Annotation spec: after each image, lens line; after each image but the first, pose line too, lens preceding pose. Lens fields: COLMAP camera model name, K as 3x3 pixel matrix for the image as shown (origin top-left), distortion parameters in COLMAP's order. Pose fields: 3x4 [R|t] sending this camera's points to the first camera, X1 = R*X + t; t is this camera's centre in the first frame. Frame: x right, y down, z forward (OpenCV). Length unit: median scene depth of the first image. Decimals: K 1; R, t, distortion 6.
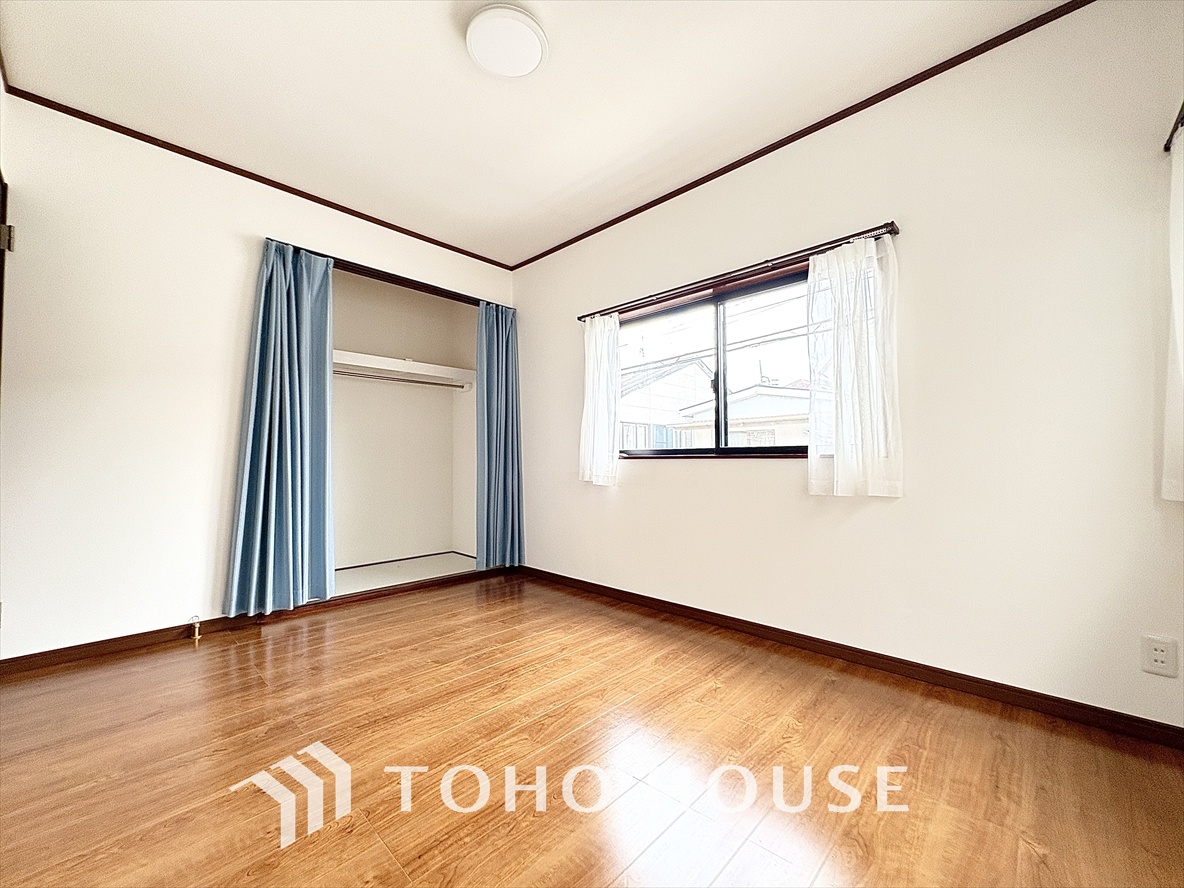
lens RADIAL K [[473.4, 0, 587.7], [0, 473.4, 448.9], [0, 0, 1]] dist [-0.002861, 0.000321]
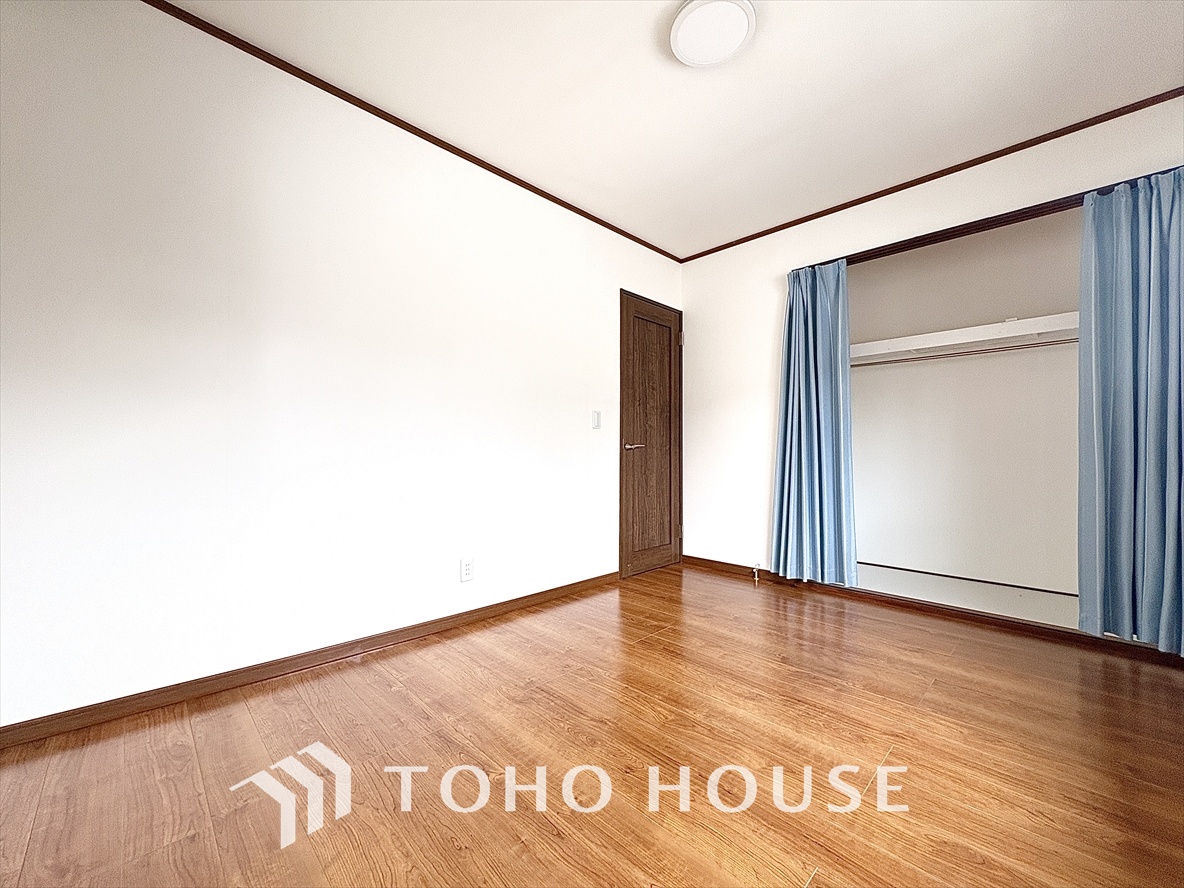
lens RADIAL K [[473.4, 0, 595.2], [0, 473.4, 447.3], [0, 0, 1]] dist [-0.002861, 0.000321]
pose [[-0.026074, -0.009942, -0.999611, 0.559112], [0.020880, 0.999727, -0.010488, 0.010683], [0.999442, -0.021145, -0.025859, 0.528399]]
